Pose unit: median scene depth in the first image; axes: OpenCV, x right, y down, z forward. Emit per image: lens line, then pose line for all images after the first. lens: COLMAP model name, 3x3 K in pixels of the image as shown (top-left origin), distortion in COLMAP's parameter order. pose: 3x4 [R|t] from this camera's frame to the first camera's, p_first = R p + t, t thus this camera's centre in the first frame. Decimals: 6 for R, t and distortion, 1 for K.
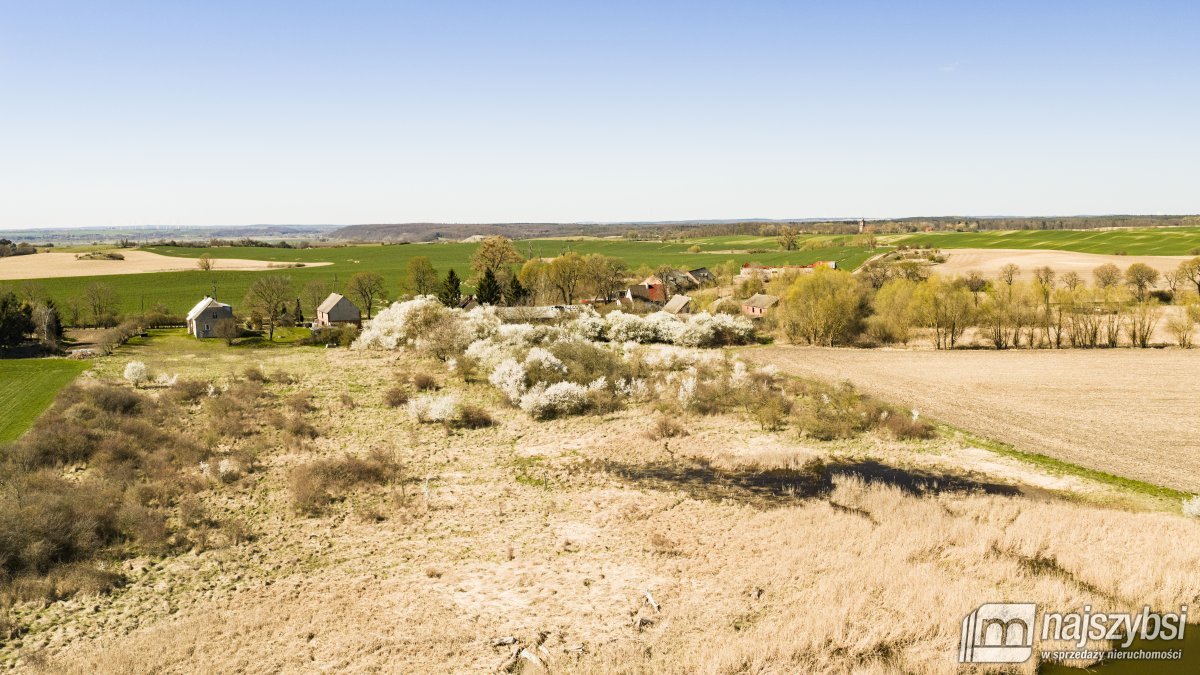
lens RADIAL K [[992.6, 0, 601.6], [0, 992.6, 331.5], [0, 0, 1]] dist [0.023132, -0.046024]
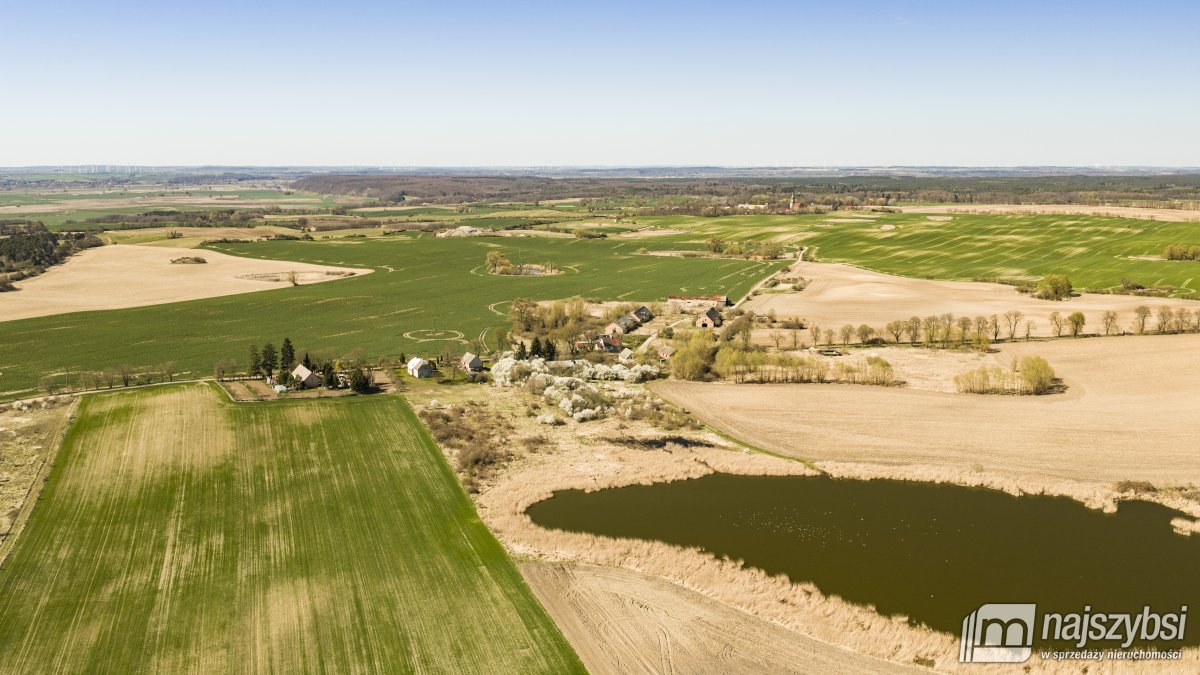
lens RADIAL K [[992.6, 0, 600.4], [0, 992.6, 339.9], [0, 0, 1]] dist [0.023132, -0.046024]
pose [[0.998893, 0.003030, 0.046936, -0.092749], [-0.006122, 0.997809, 0.065870, -0.235340], [-0.046634, -0.066085, 0.996724, -1.309805]]
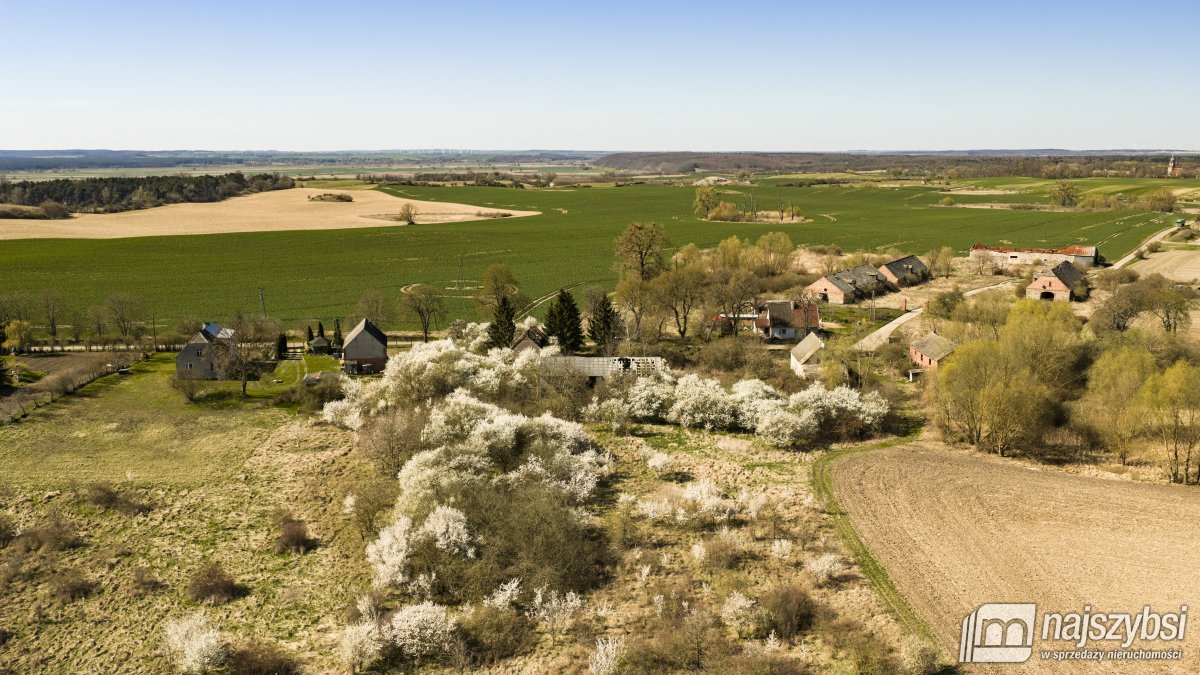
lens RADIAL K [[992.6, 0, 603.8], [0, 992.6, 336.1], [0, 0, 1]] dist [0.023132, -0.046024]
pose [[0.965355, 0.059307, -0.254109, 0.141963], [-0.039644, 0.995858, 0.081821, -0.111042], [0.257909, -0.068913, 0.963708, 0.299506]]
